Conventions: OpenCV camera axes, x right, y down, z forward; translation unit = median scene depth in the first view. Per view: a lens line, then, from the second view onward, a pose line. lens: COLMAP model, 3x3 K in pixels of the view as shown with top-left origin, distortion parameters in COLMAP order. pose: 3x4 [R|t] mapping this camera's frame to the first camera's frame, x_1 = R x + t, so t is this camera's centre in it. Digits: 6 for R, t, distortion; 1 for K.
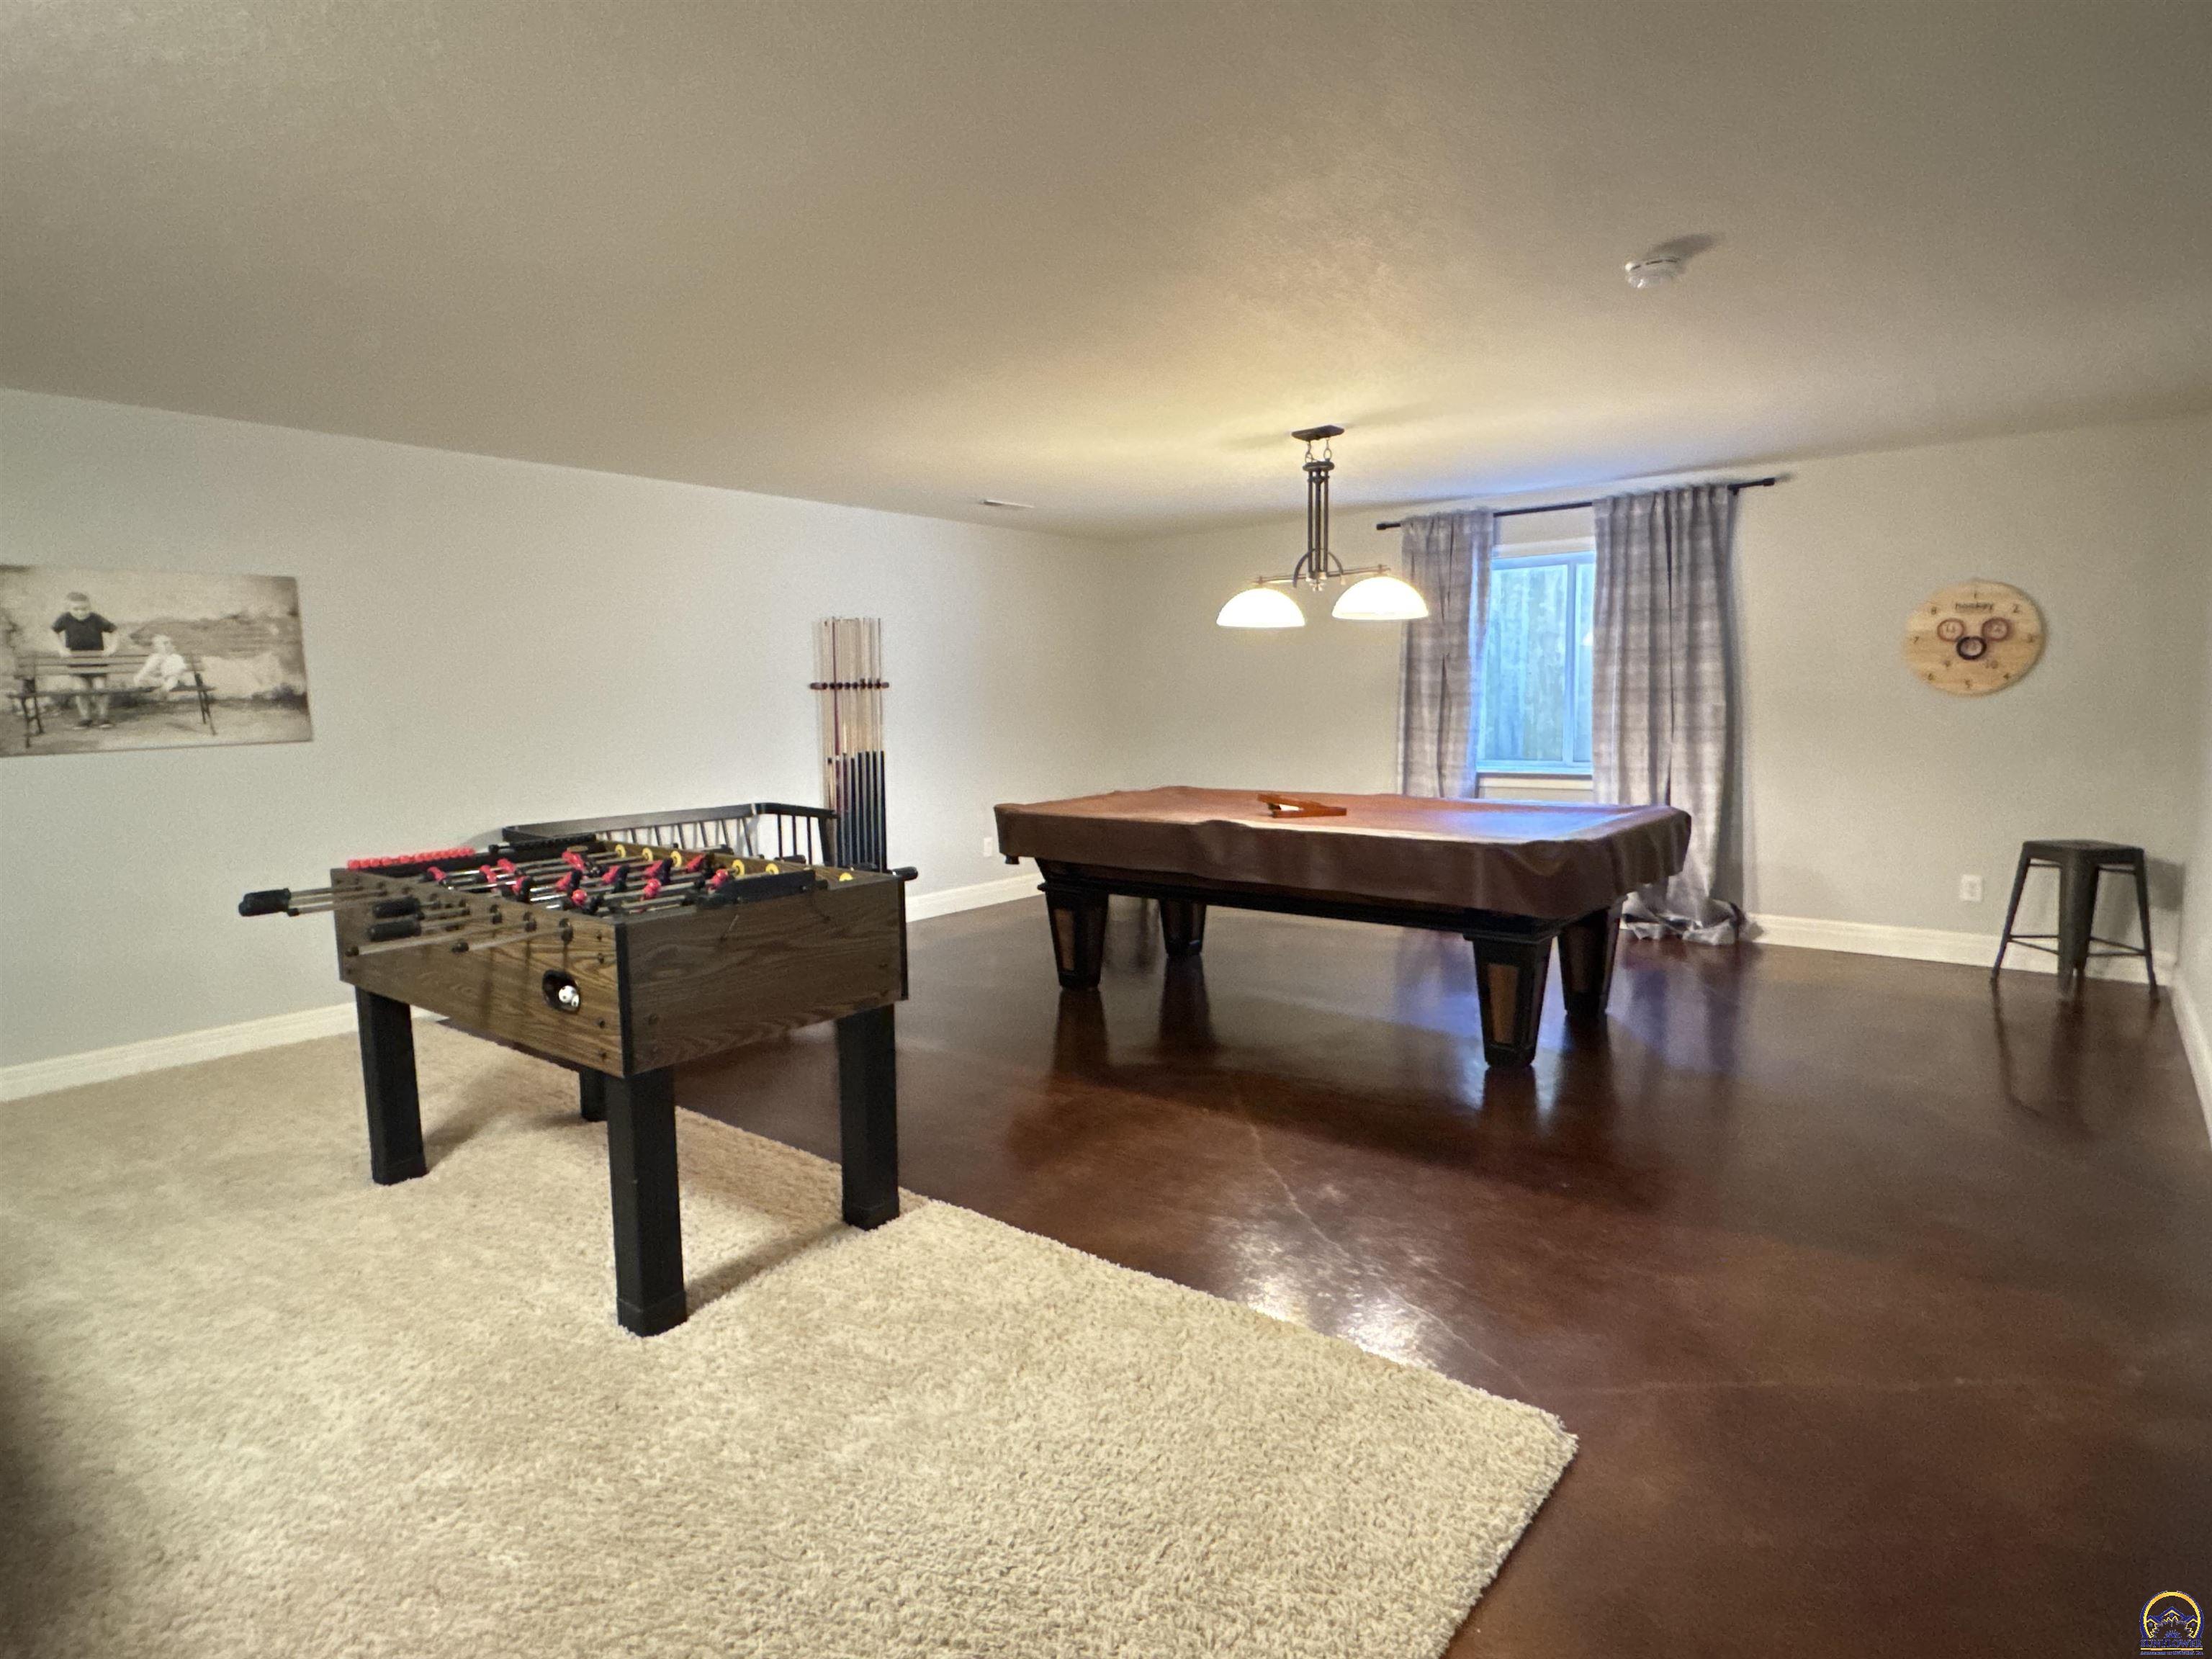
lens RADIAL K [[1212.4, 0, 1106.0], [0, 1212.4, 829.5], [0, 0, 1]] dist [0.000029, 0.000056]
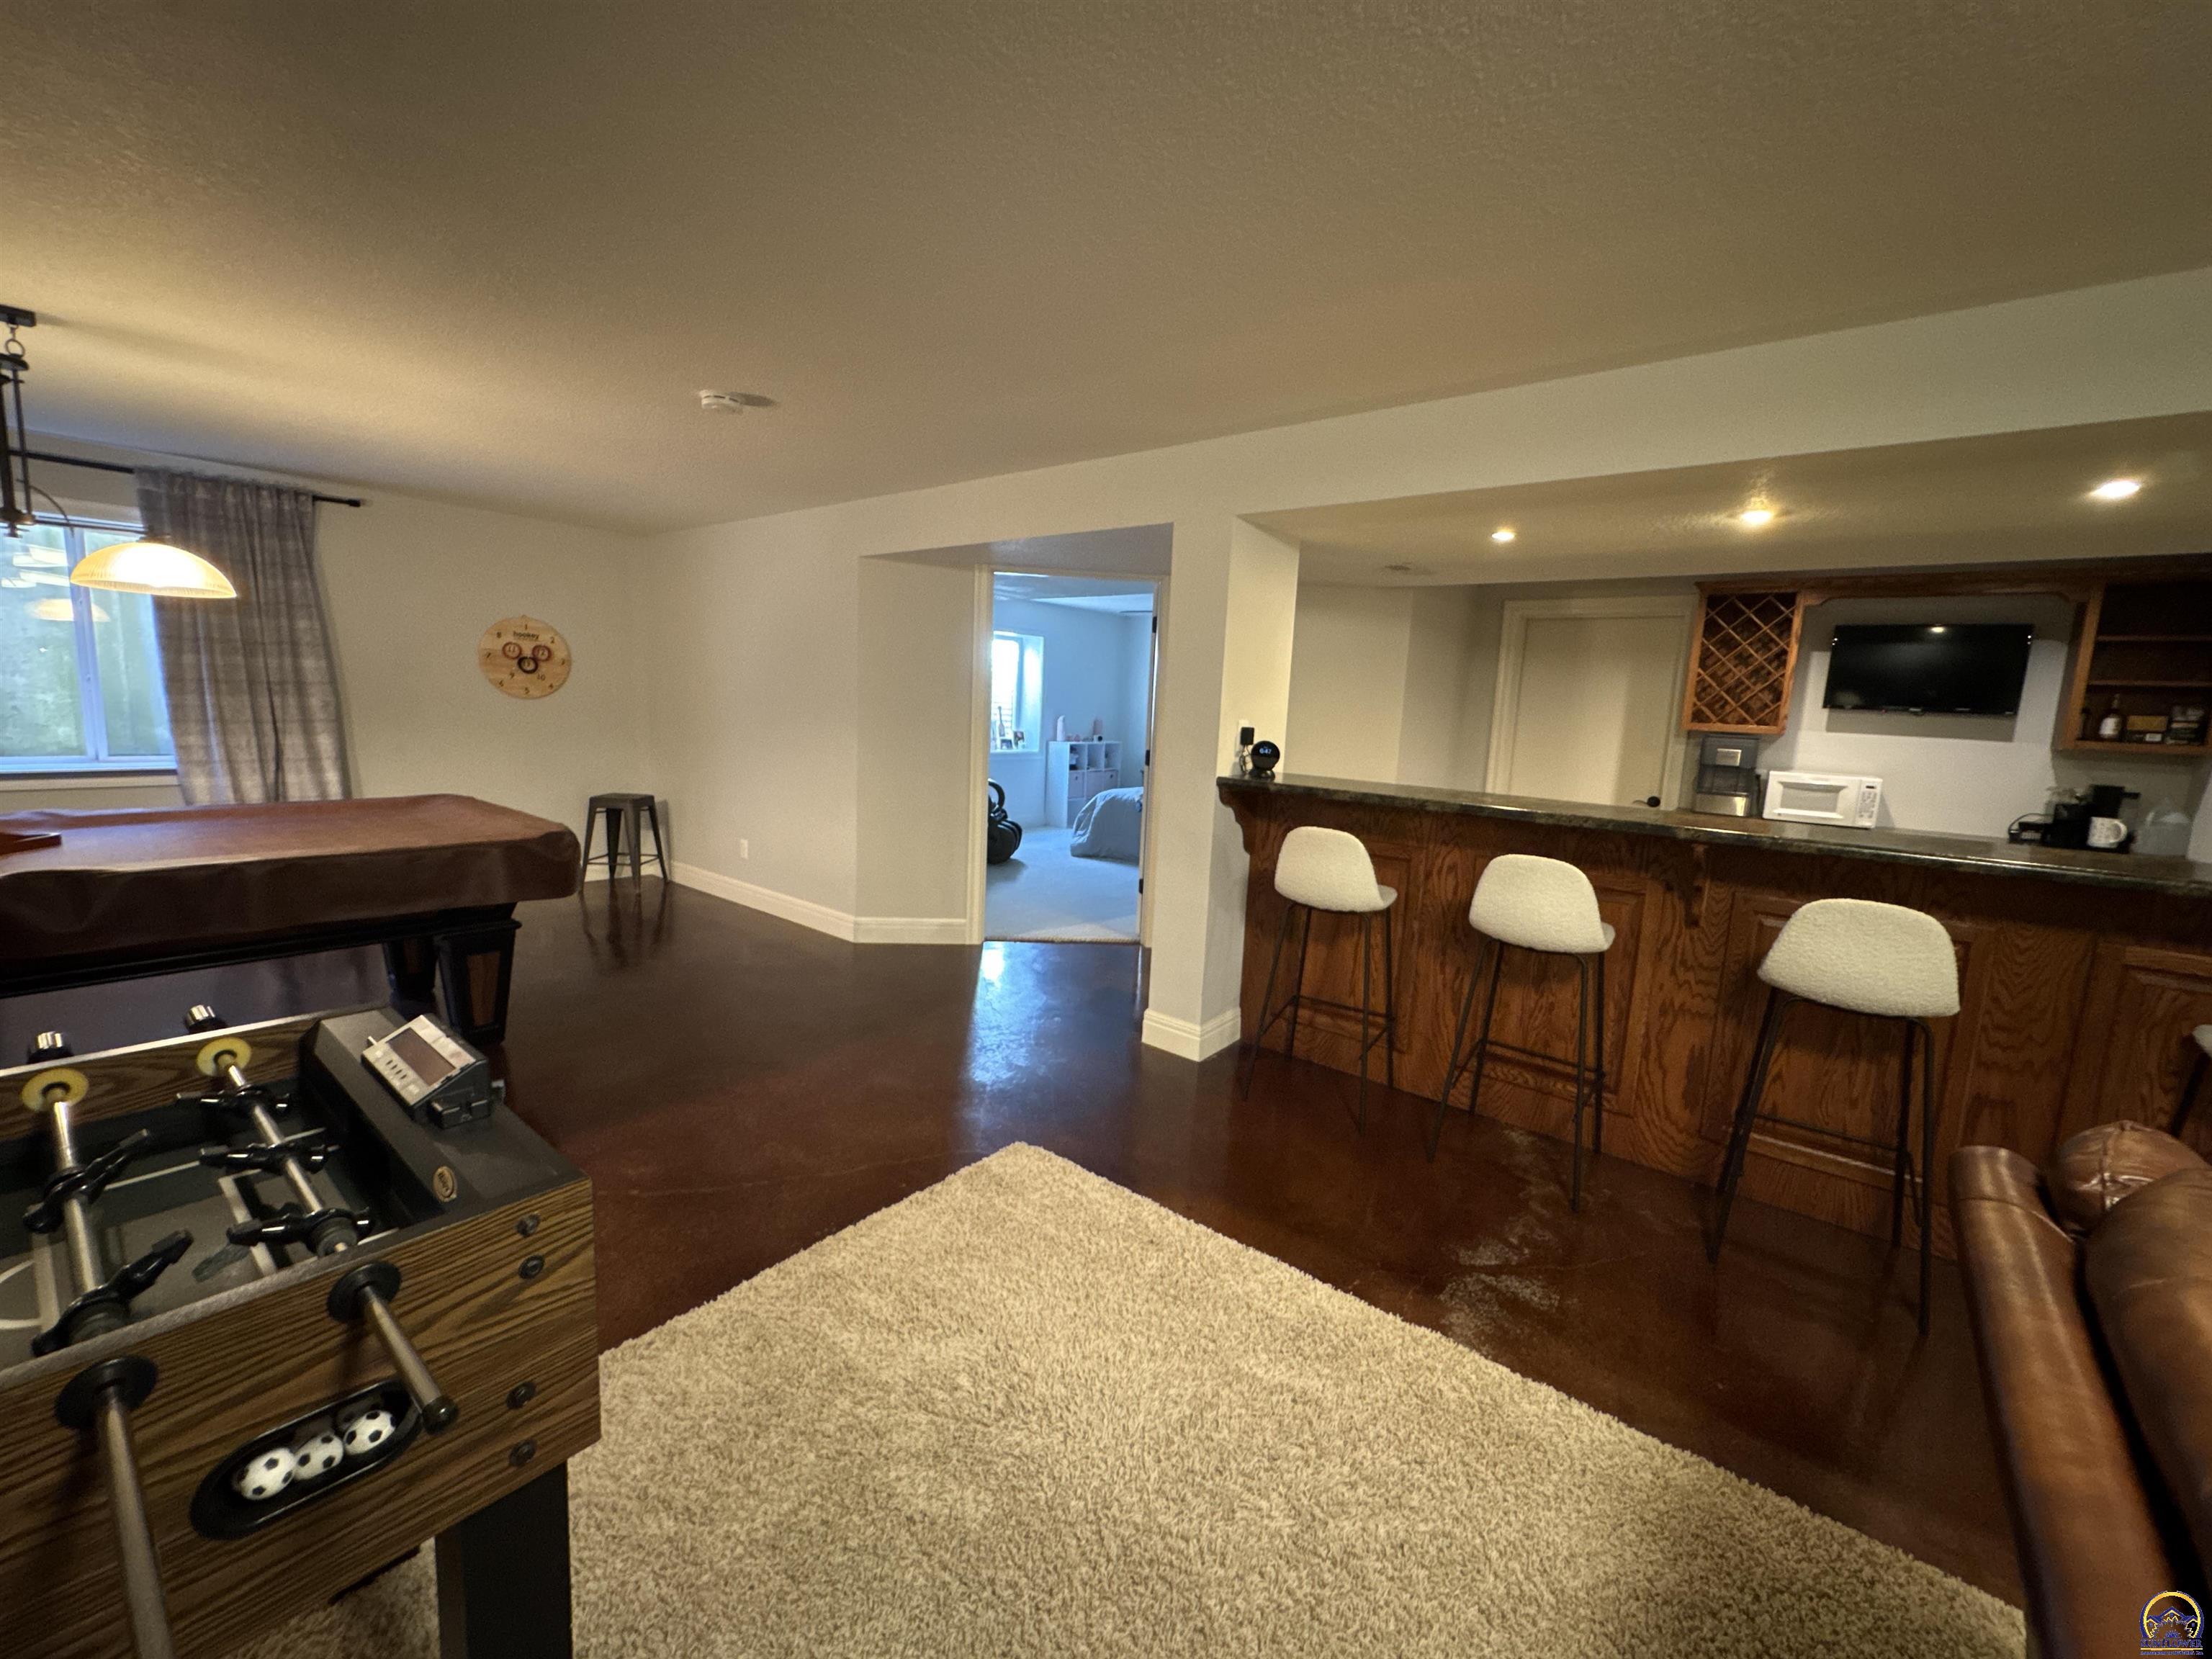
lens RADIAL K [[886.6, 0, 1102.7], [0, 886.6, 823.8], [0, 0, 1]] dist [-0.002555, -0.000198]
pose [[0.006945, -0.117507, 0.993048, -0.323704], [0.064345, 0.991066, 0.116822, -0.043724], [-0.997904, 0.063086, 0.014444, 0.328551]]
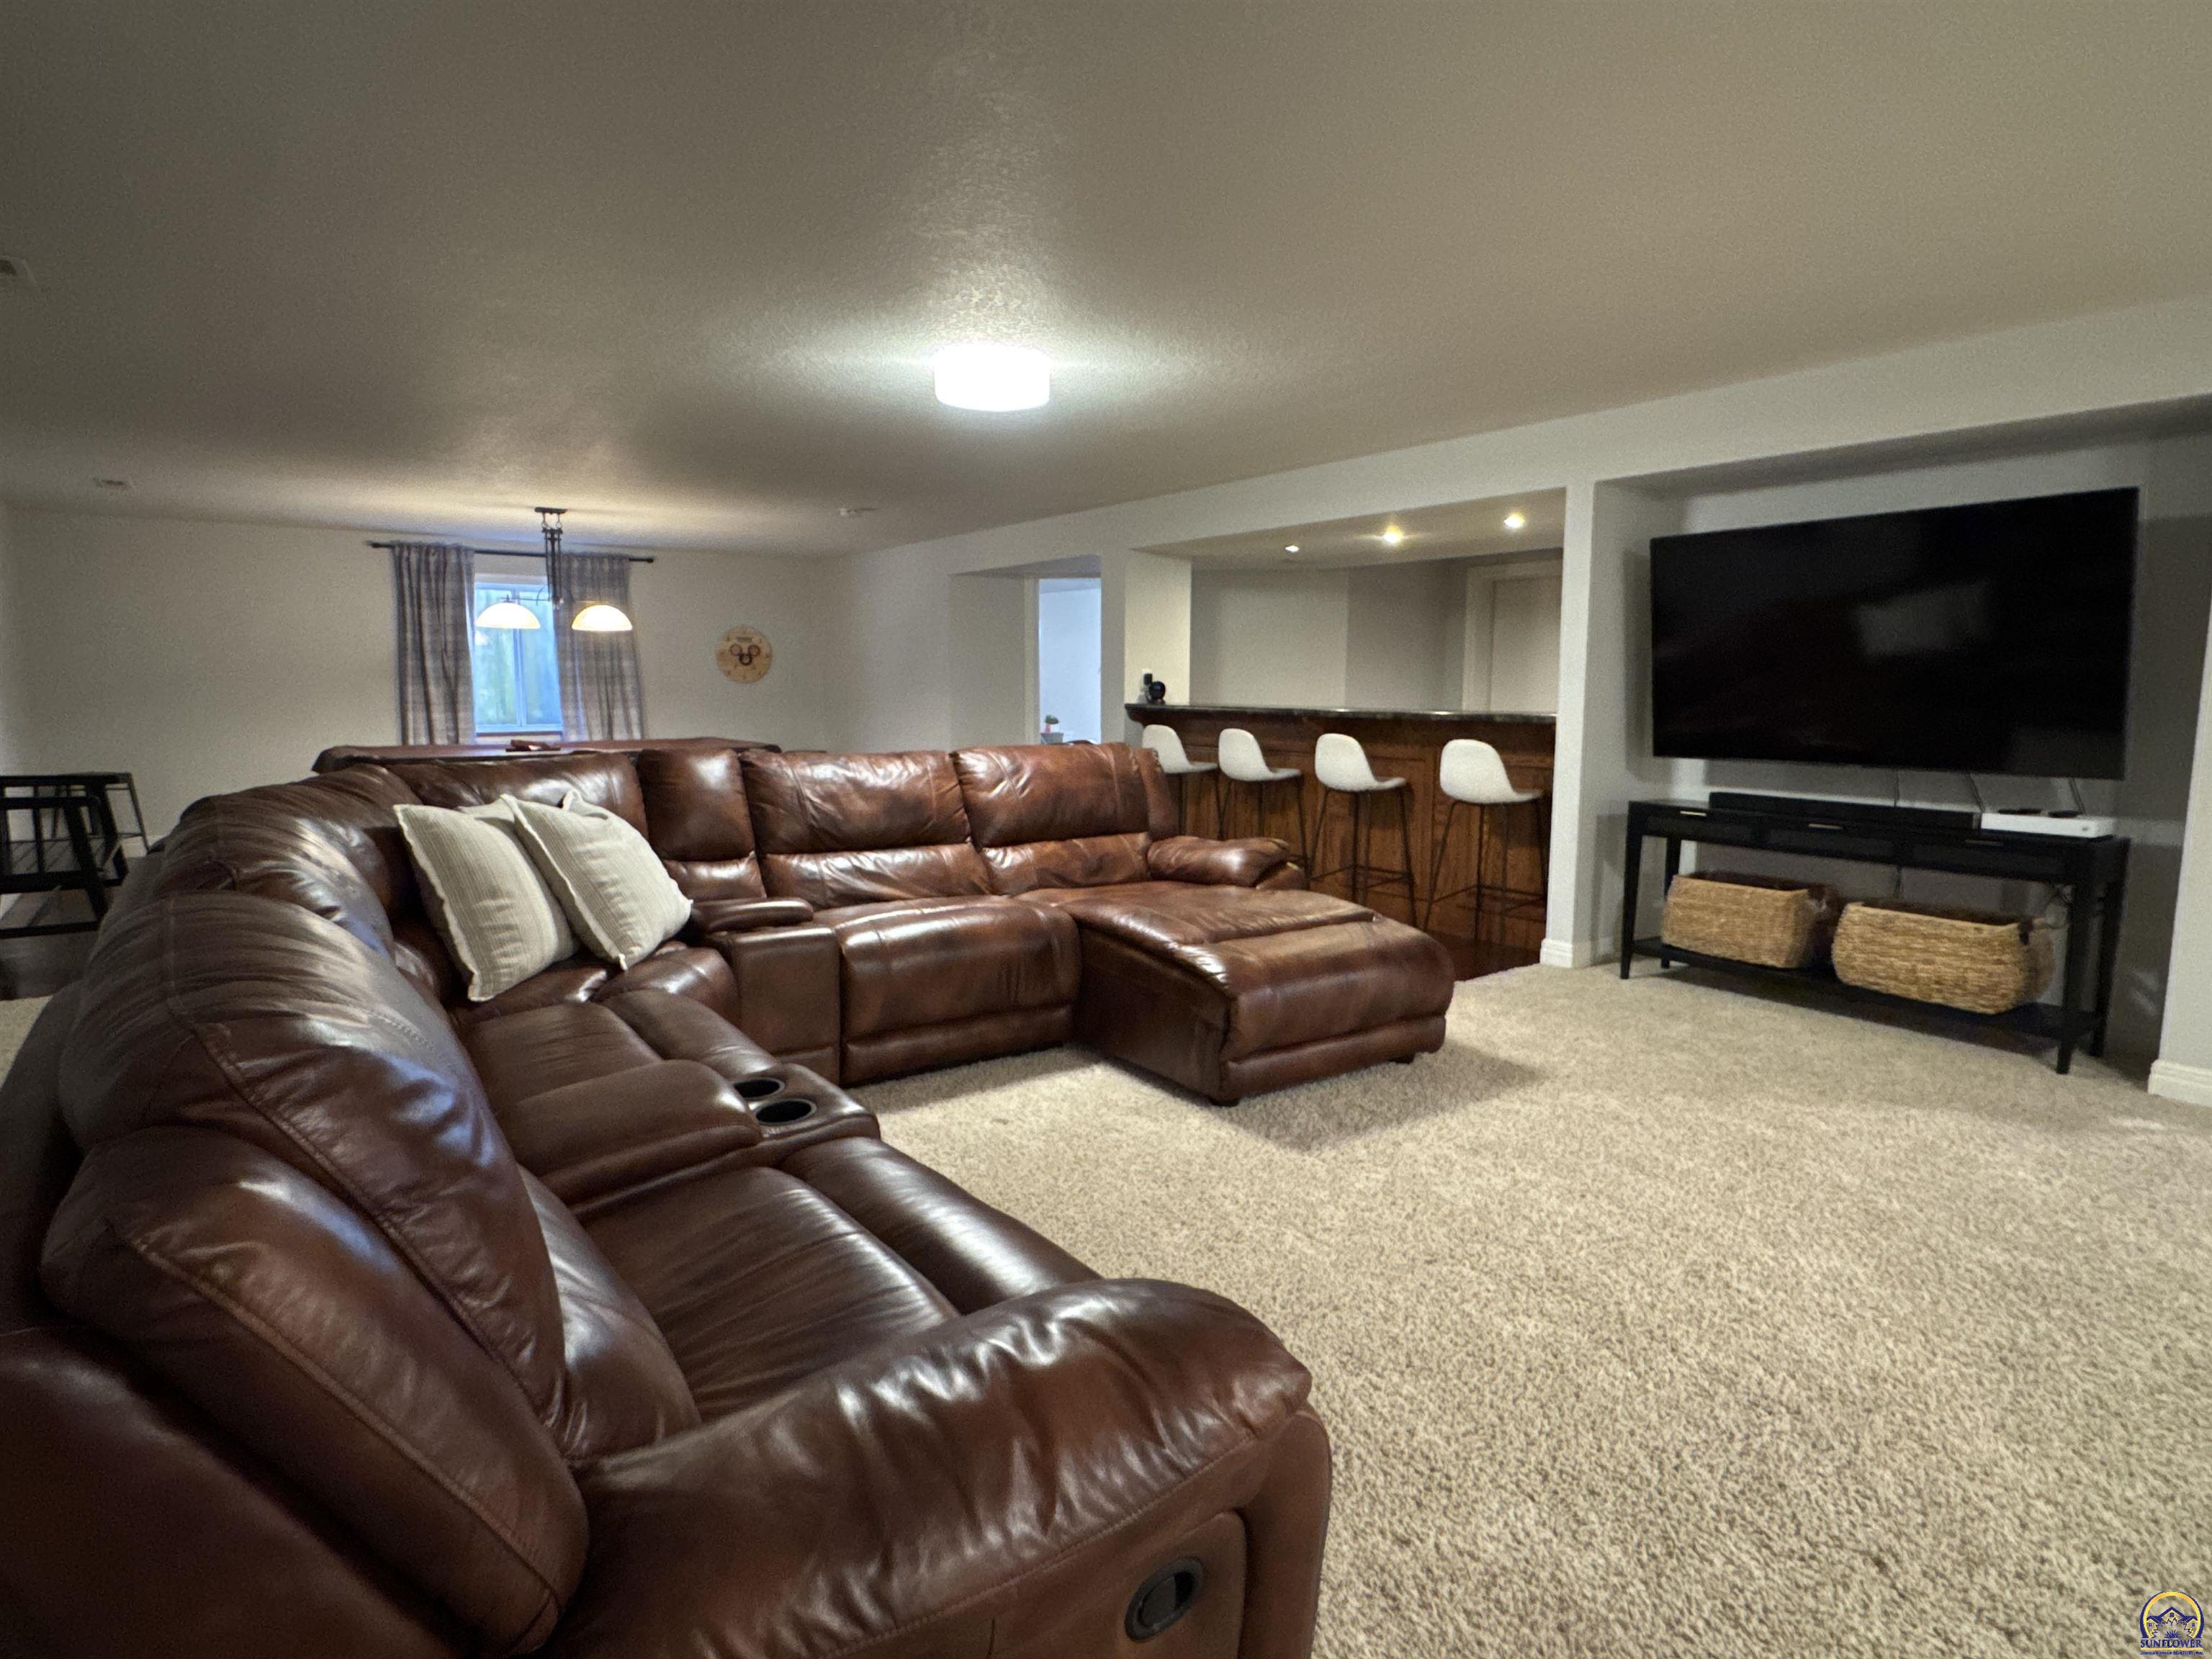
lens RADIAL K [[1212.4, 0, 1106.0], [0, 1212.4, 829.5], [0, 0, 1]] dist [0.000029, 0.000056]
pose [[0.258556, -0.097643, 0.961049, -1.087790], [0.098047, 0.992393, 0.074450, 0.039507], [-0.961008, 0.074978, 0.266163, -0.089148]]
